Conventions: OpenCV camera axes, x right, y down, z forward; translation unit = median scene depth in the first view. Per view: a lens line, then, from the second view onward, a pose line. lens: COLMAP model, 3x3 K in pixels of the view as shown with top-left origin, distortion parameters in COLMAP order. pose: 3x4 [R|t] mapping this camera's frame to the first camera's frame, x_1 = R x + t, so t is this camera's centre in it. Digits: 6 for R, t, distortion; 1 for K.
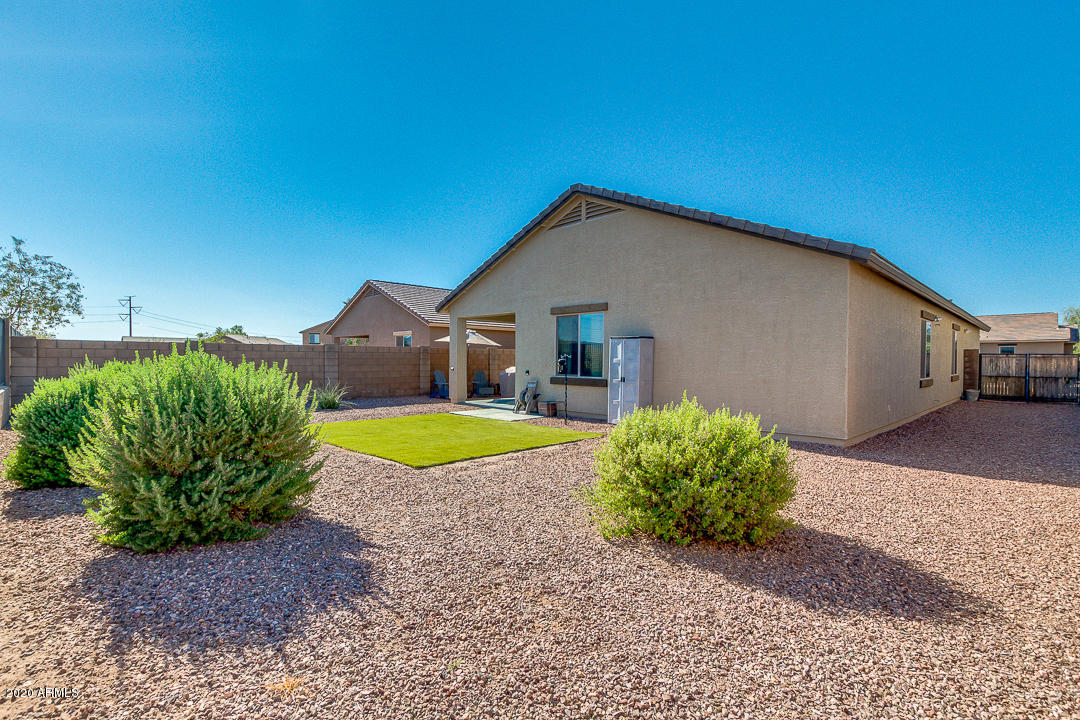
lens RADIAL K [[492.9, 0, 541.6], [0, 492.9, 361.5], [0, 0, 1]] dist [0.001181, -0.000580]
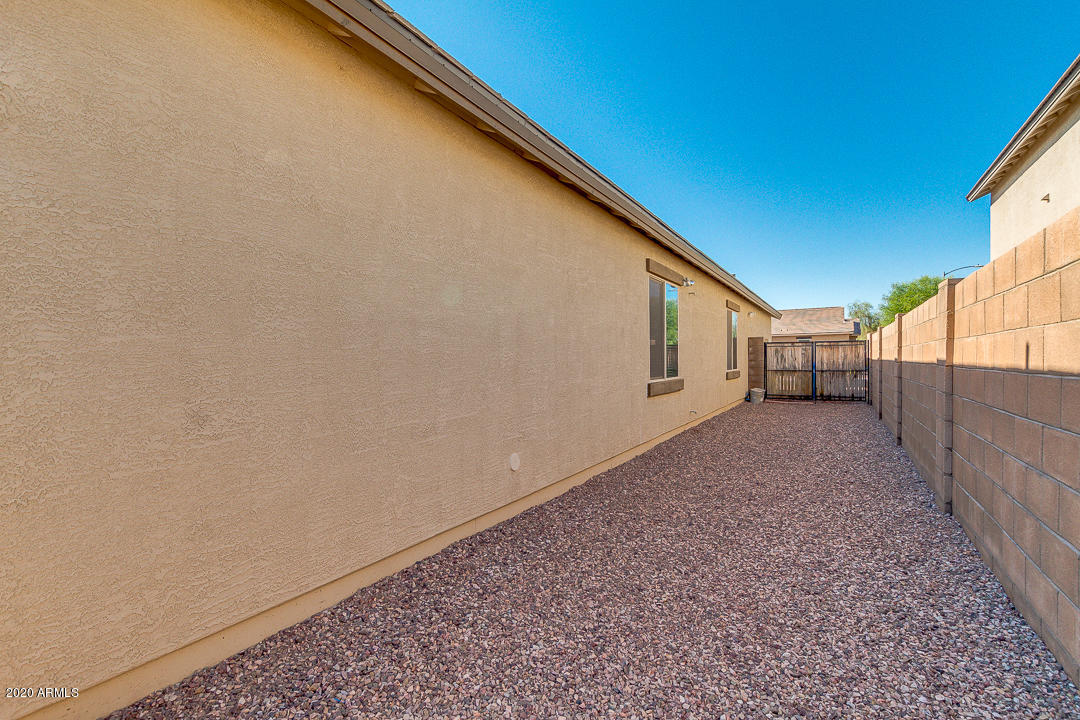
lens RADIAL K [[492.9, 0, 541.5], [0, 492.9, 360.6], [0, 0, 1]] dist [0.001181, -0.000580]
pose [[0.966902, -0.018714, 0.254460, 0.340763], [0.019573, 0.999808, -0.000843, 0.006879], [-0.254395, 0.005795, 0.967083, 0.326343]]
